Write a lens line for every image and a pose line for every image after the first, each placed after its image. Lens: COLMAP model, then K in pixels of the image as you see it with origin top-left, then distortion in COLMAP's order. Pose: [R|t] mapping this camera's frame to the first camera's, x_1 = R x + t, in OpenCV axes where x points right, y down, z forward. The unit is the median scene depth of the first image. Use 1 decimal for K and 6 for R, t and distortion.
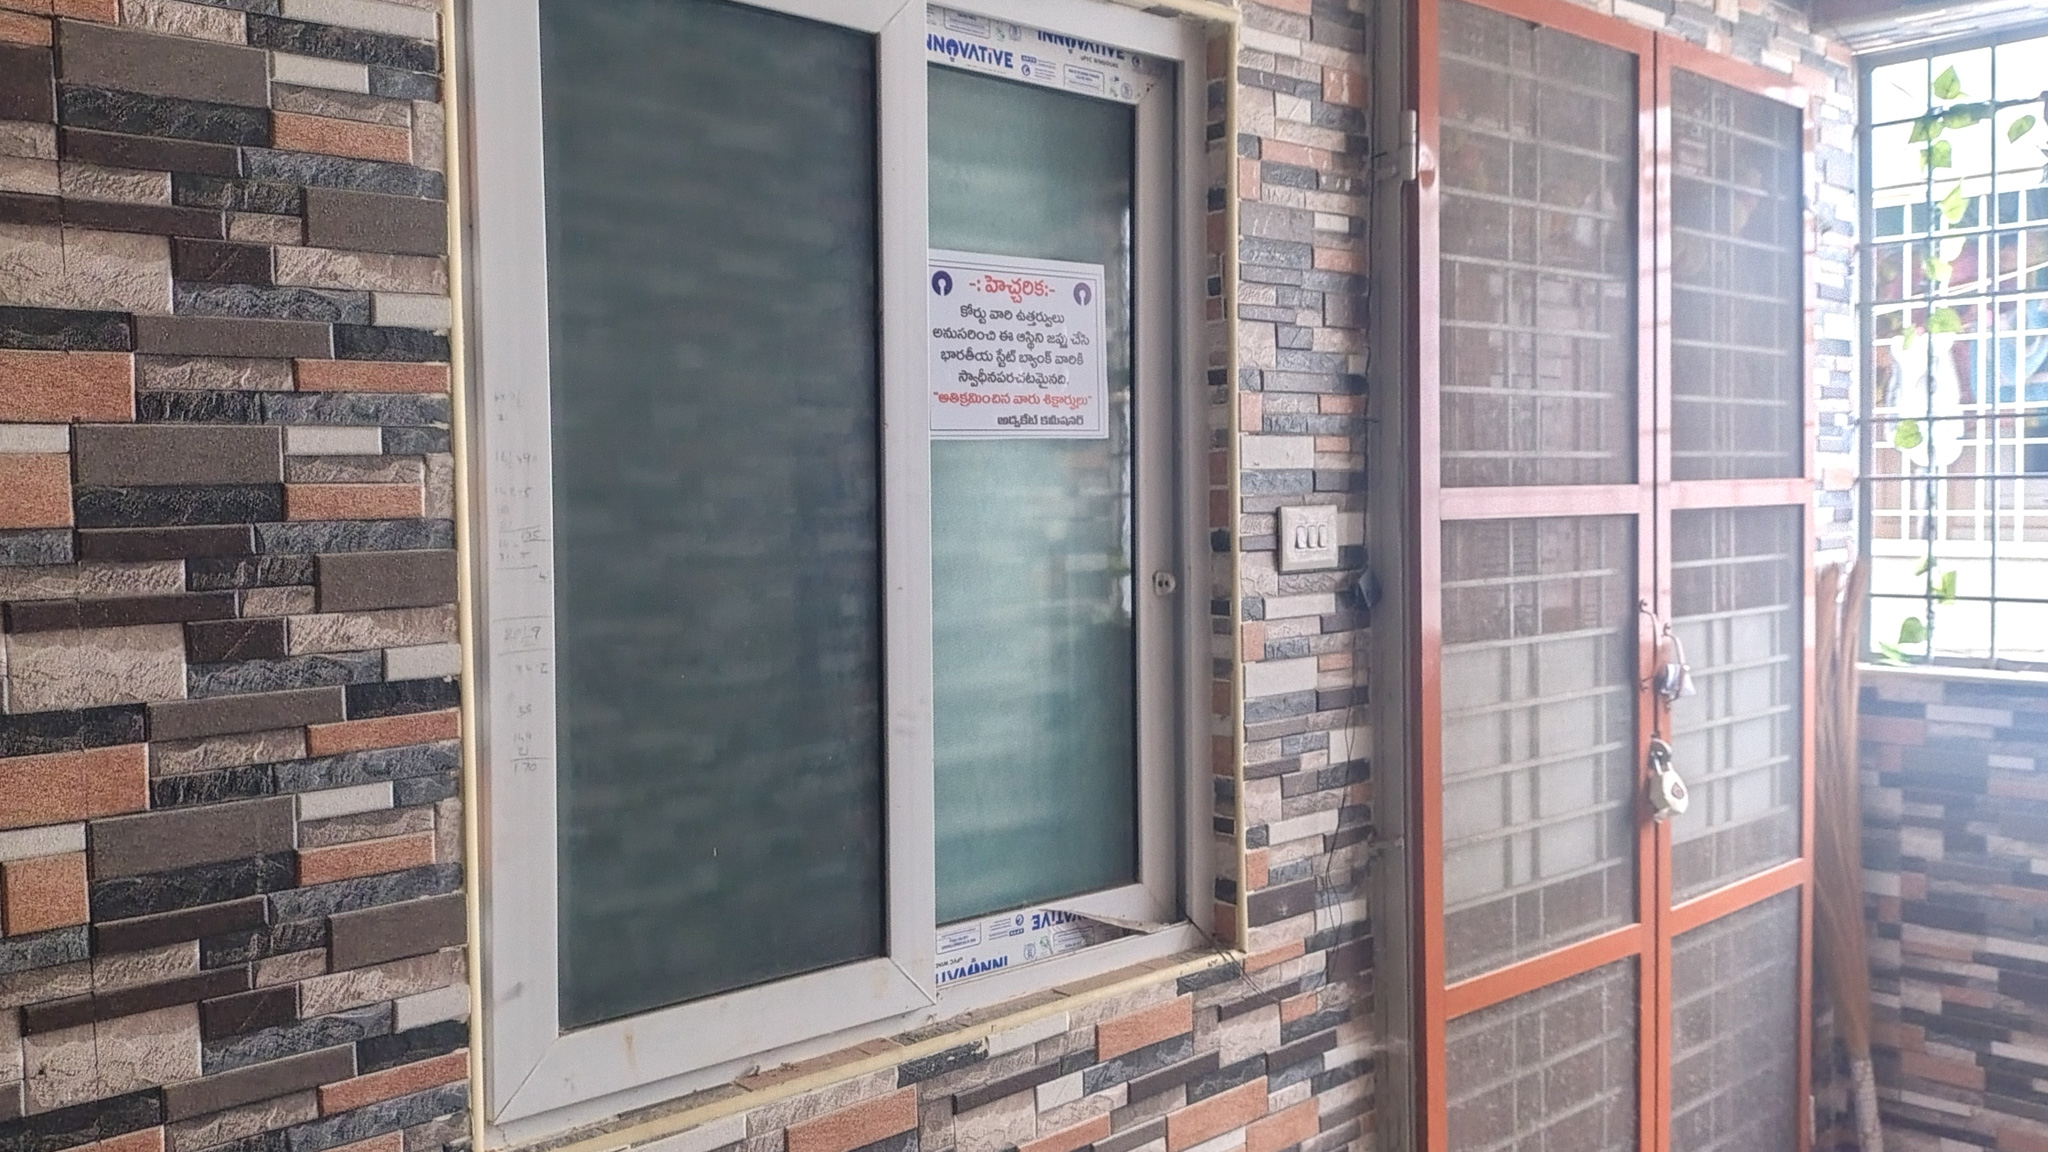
lens RADIAL K [[1608.1, 0, 1024.0], [0, 1608.1, 576.0], [0, 0, 1]] dist [0.102531, -0.166633]
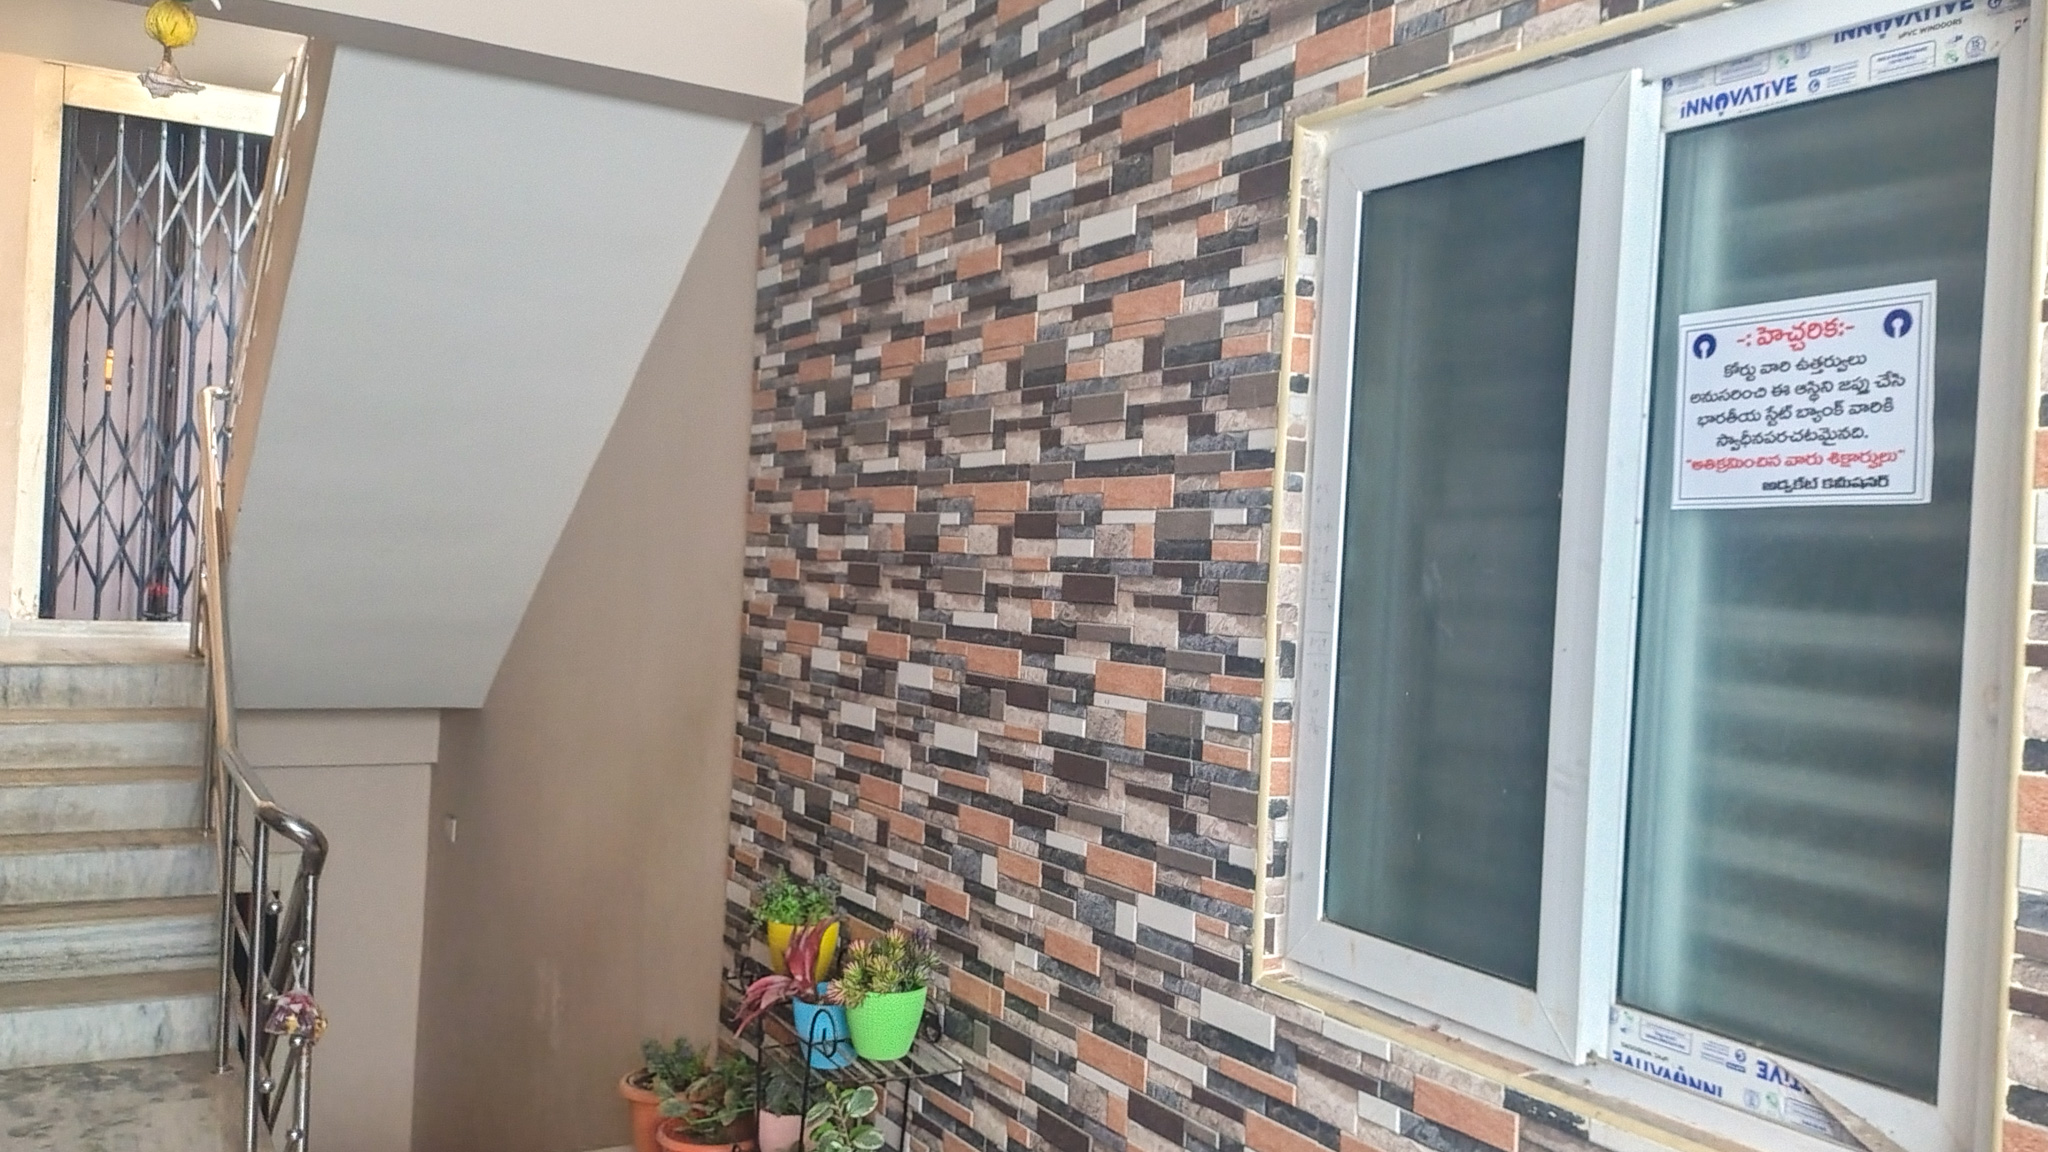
lens RADIAL K [[1608.1, 0, 1024.0], [0, 1608.1, 576.0], [0, 0, 1]] dist [0.102531, -0.166633]
pose [[-0.169263, 0.017928, -0.985408, 0.950716], [-0.091861, 0.995195, 0.033885, -0.040493], [0.981281, 0.096256, -0.166803, 0.760608]]
